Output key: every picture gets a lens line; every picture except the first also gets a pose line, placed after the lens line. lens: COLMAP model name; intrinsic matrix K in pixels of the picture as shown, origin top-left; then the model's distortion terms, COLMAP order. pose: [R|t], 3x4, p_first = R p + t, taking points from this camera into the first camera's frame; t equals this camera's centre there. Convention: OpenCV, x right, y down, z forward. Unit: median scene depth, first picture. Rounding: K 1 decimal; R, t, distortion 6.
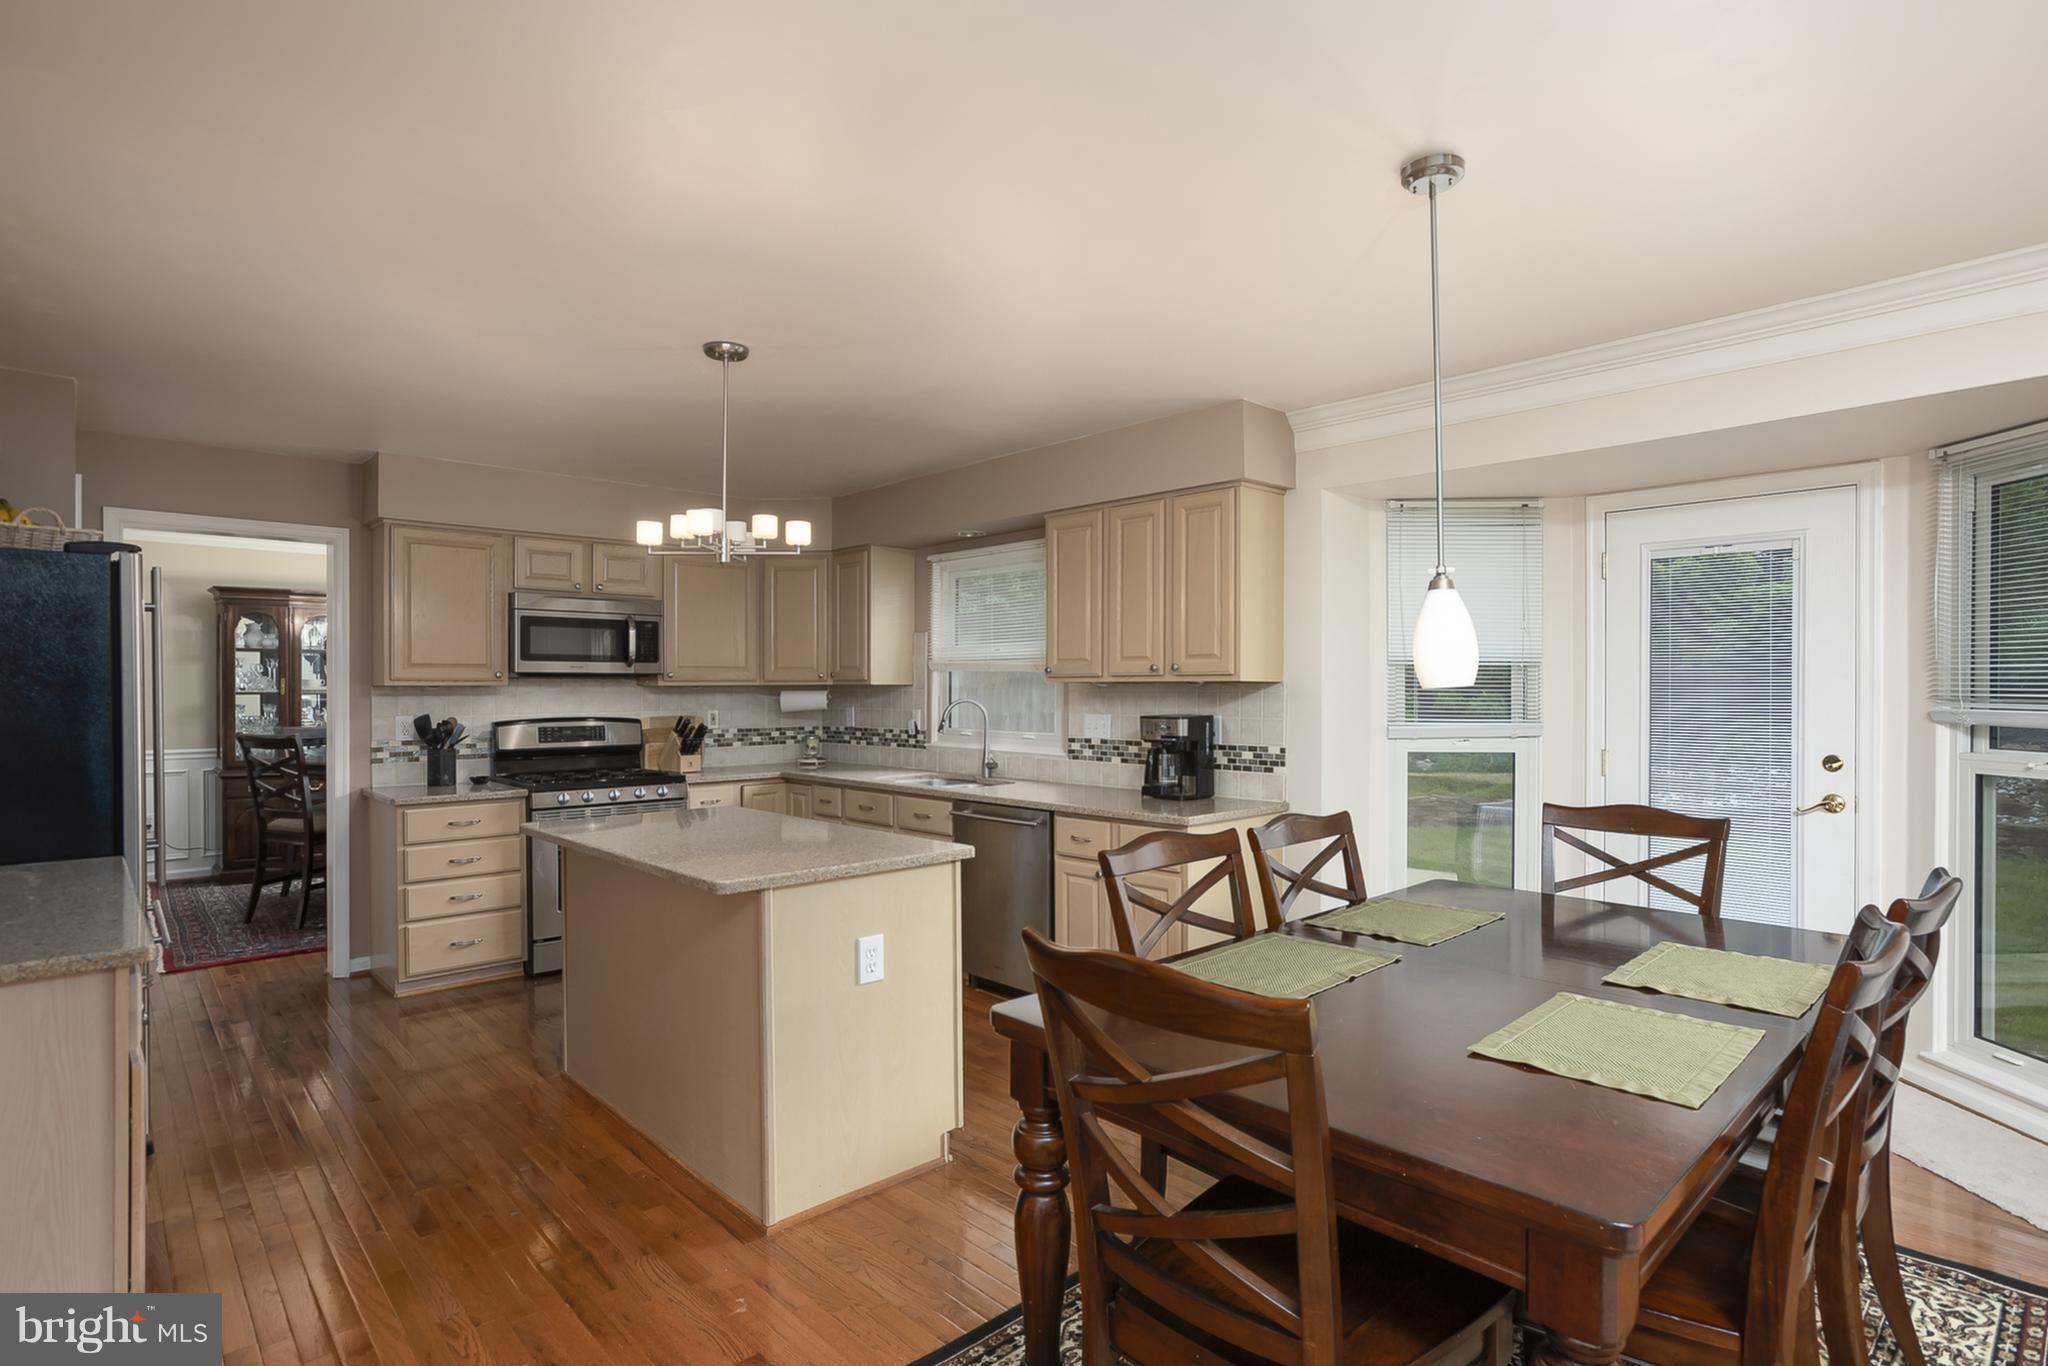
lens RADIAL K [[1047.8, 0, 1028.0], [0, 1047.8, 698.0], [0, 0, 1]] dist [-0.017759, 0.002589]
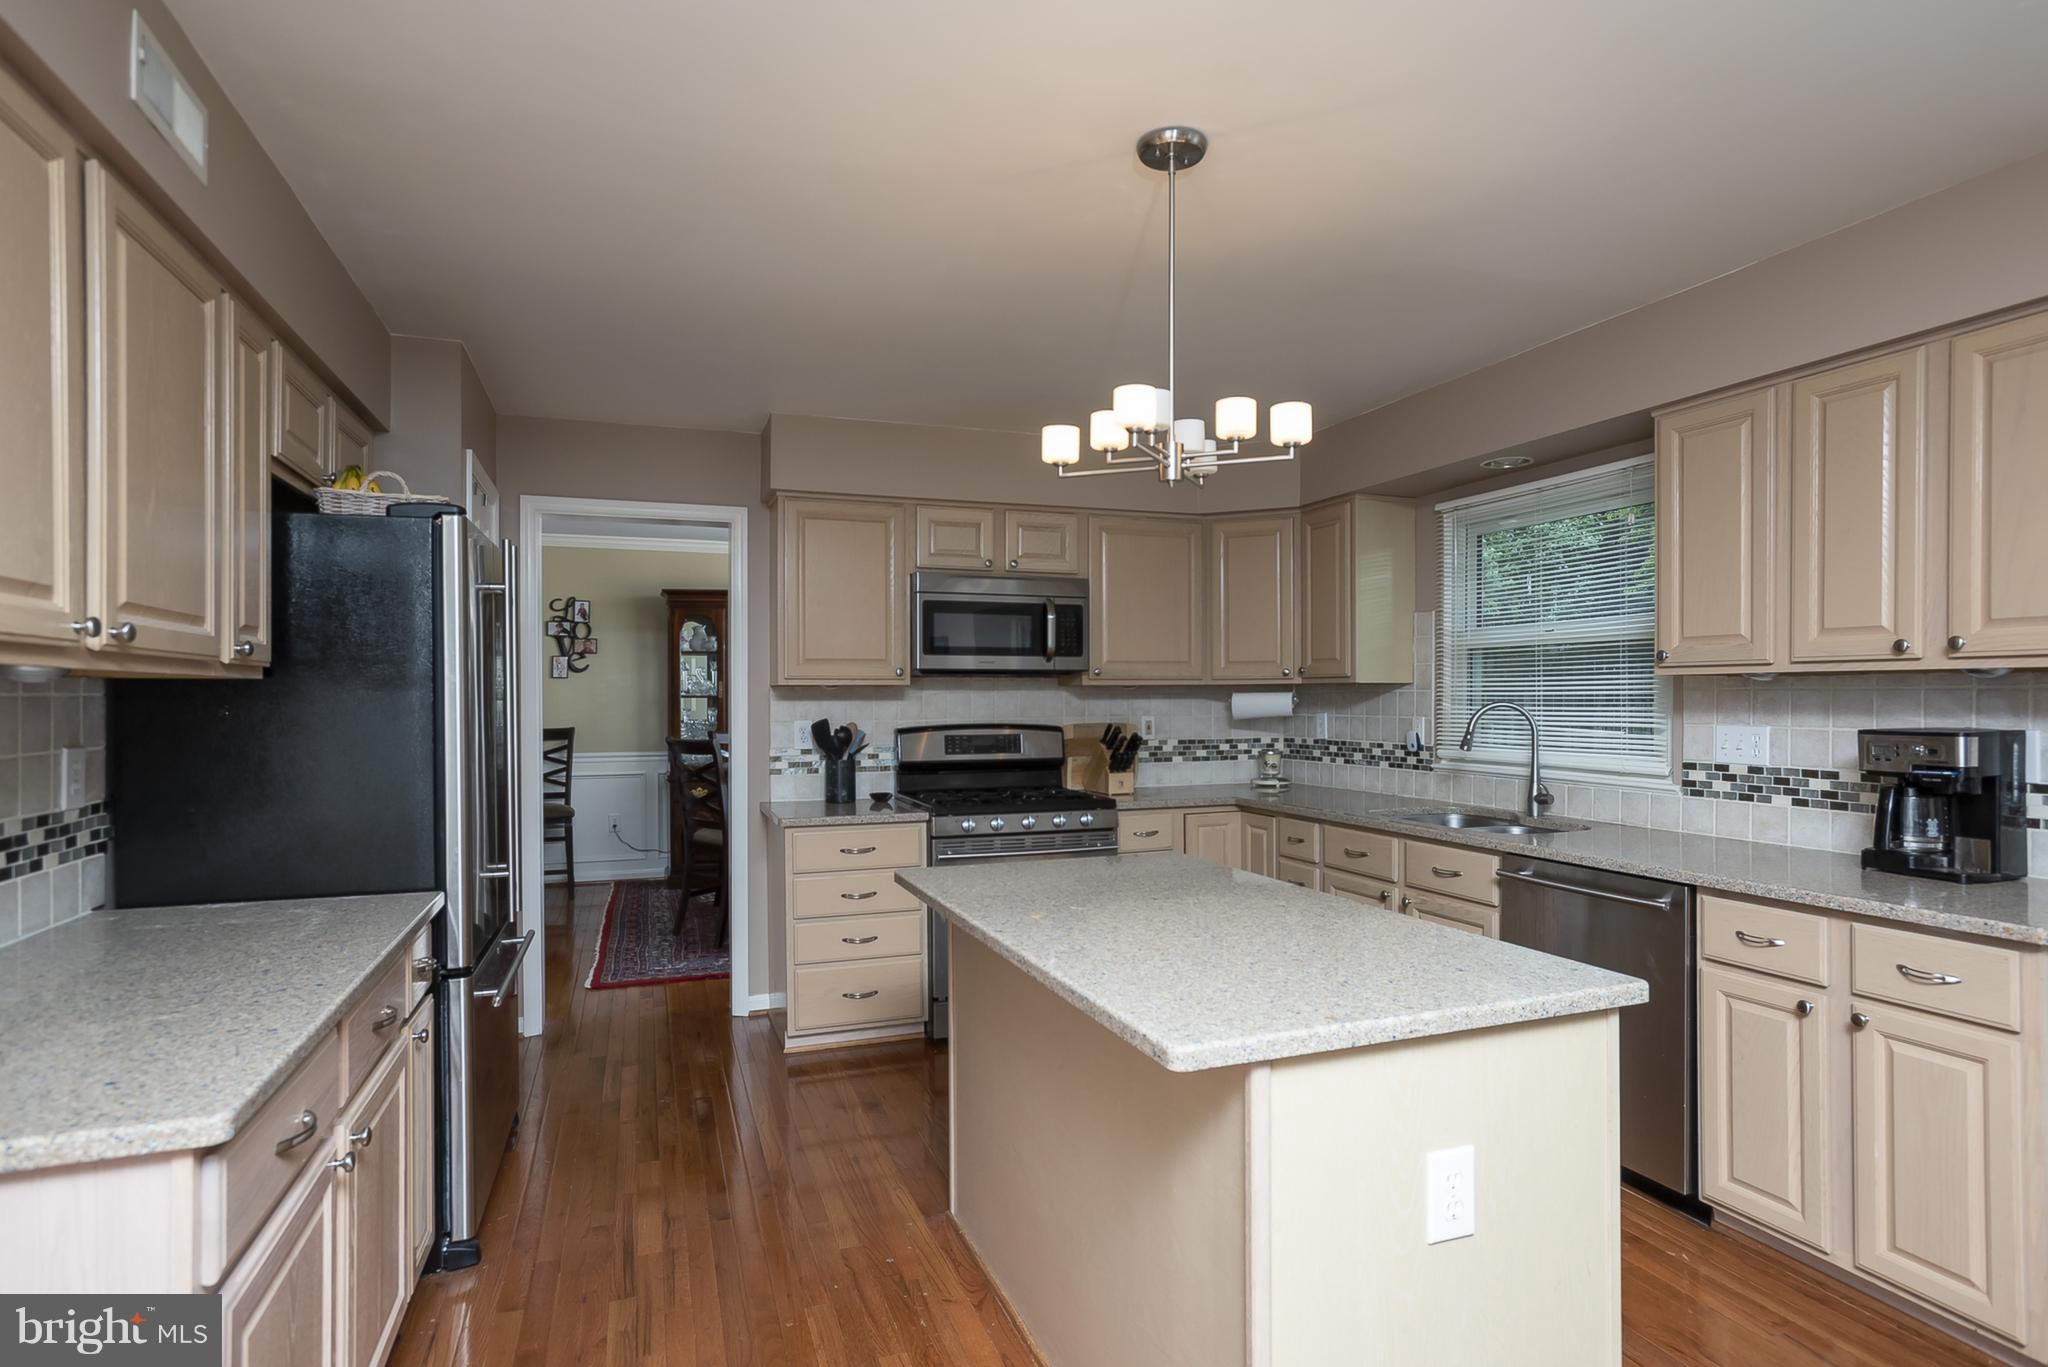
lens RADIAL K [[990.6, 0, 1012.6], [0, 990.6, 689.9], [0, 0, 1]] dist [-0.010031, 0.004336]
pose [[0.912061, -0.004931, -0.410025, -0.096976], [-0.001624, 0.999876, -0.015636, 0.004168], [0.410052, 0.014927, 0.911940, 0.303443]]
